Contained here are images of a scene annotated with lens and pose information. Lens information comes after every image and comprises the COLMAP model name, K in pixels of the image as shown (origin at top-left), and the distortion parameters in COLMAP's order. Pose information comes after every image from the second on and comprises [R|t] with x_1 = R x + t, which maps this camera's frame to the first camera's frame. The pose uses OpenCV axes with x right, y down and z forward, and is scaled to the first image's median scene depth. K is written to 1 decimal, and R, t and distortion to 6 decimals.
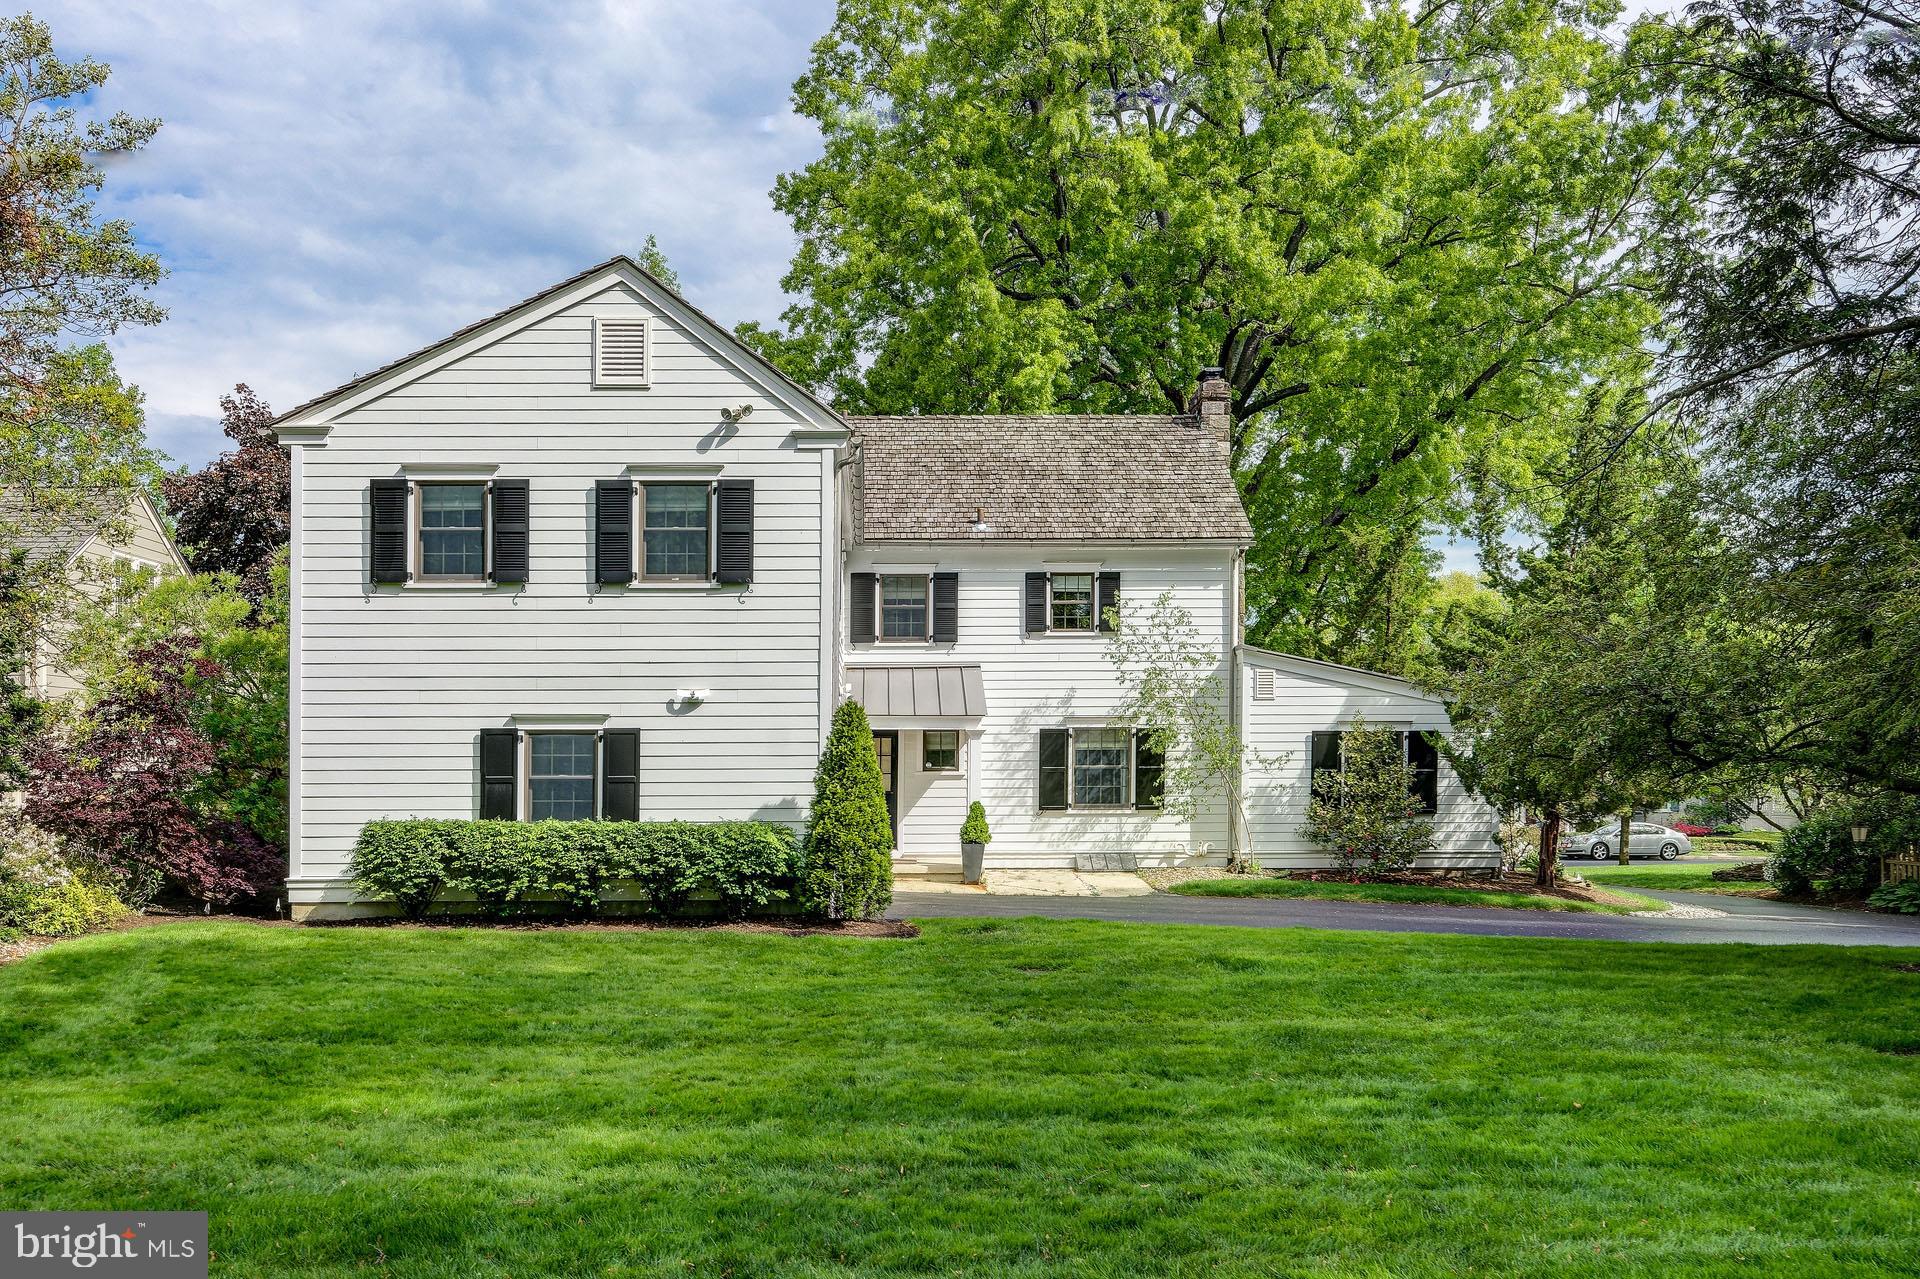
lens RADIAL K [[1682.4, 0, 834.1], [0, 1682.4, 794.8], [0, 0, 1]] dist [0.005042, 0.005487]
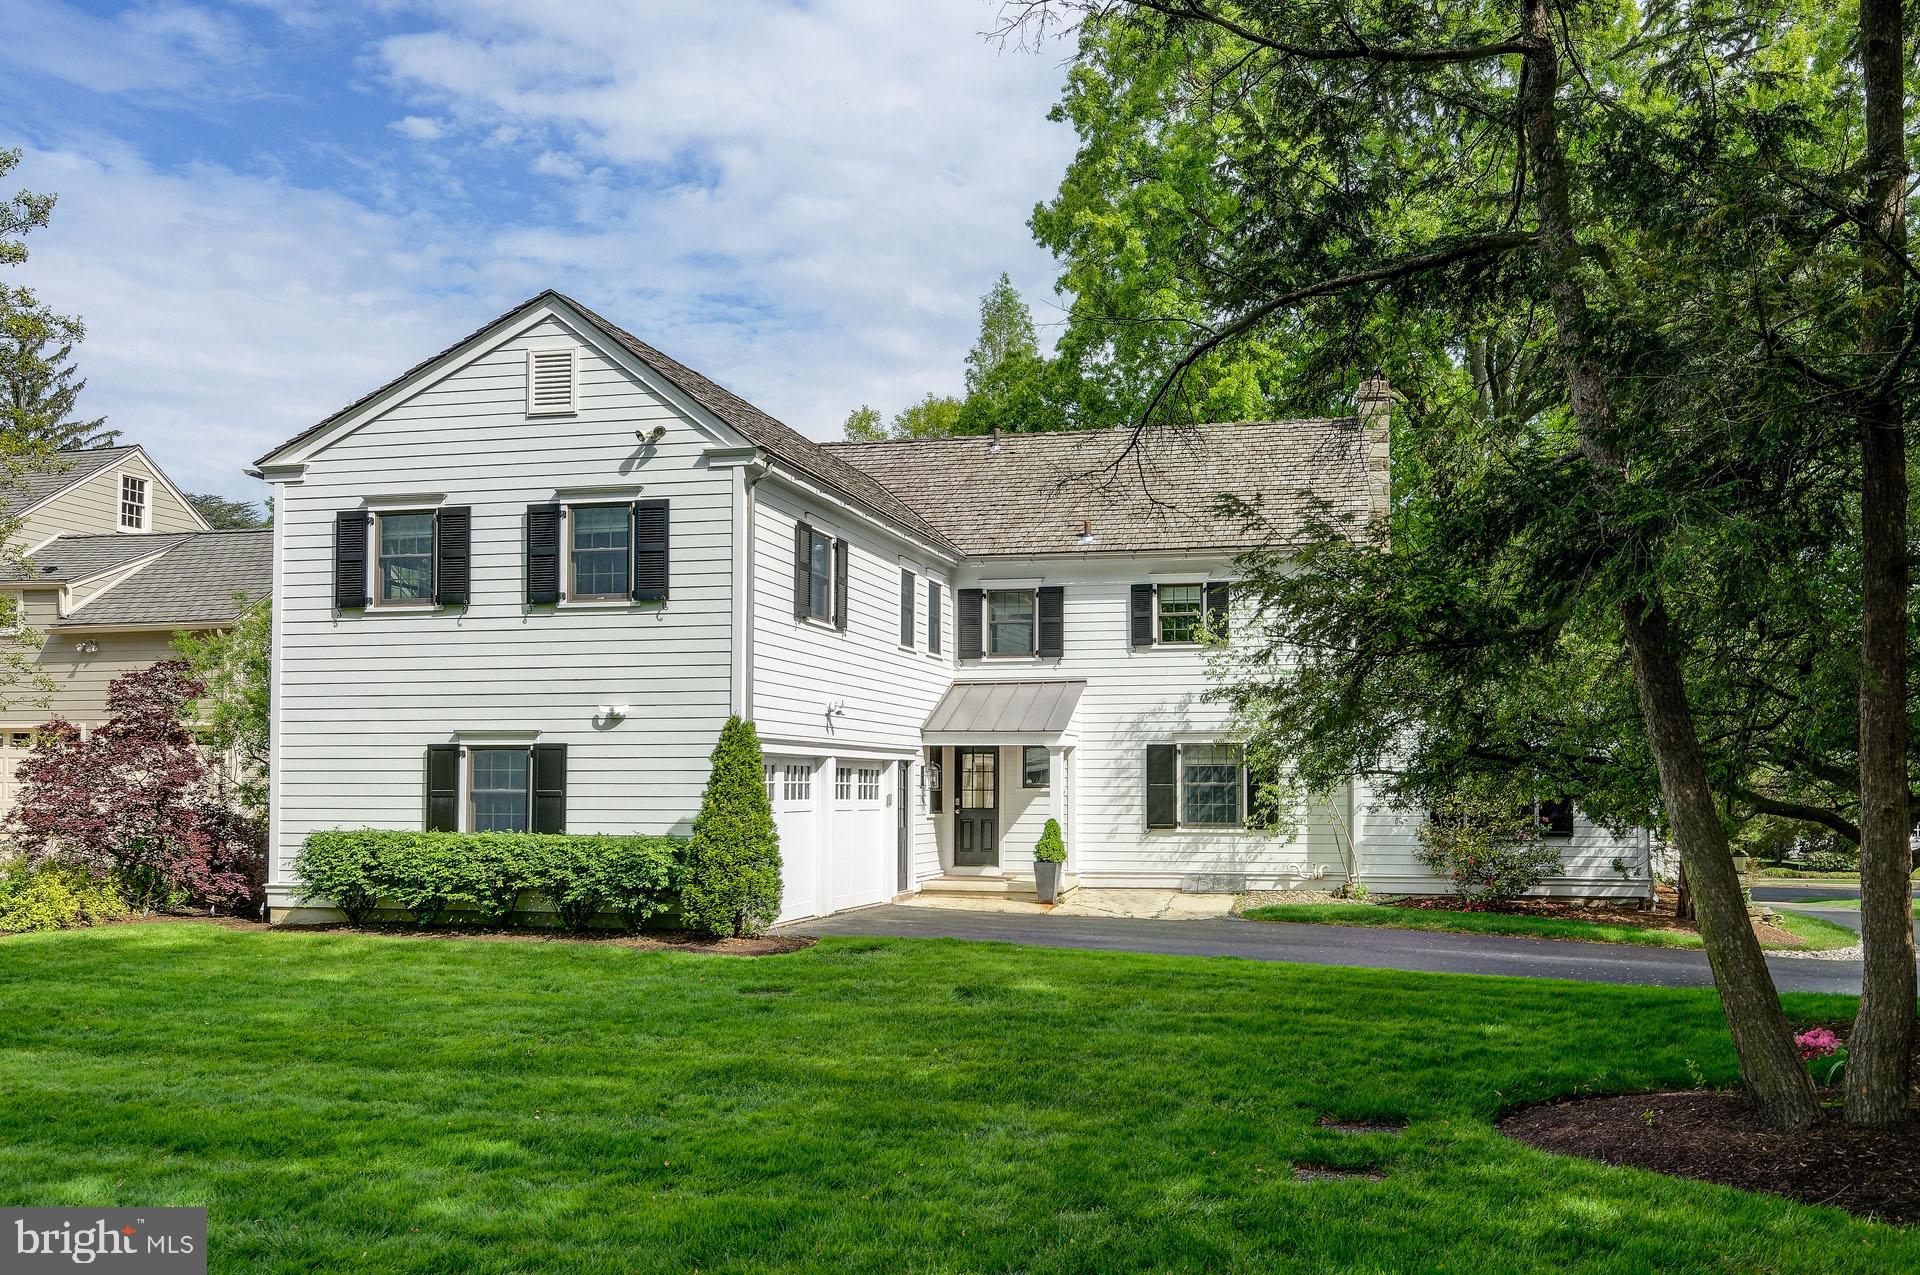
lens RADIAL K [[1639.7, 0, 962.0], [0, 1639.7, 751.5], [0, 0, 1]] dist [0.004152, -0.002838]
pose [[0.973088, -0.000503, -0.230434, 0.346678], [-0.007956, 0.999328, -0.035777, -0.000830], [0.230297, 0.036647, 0.972430, 0.081287]]
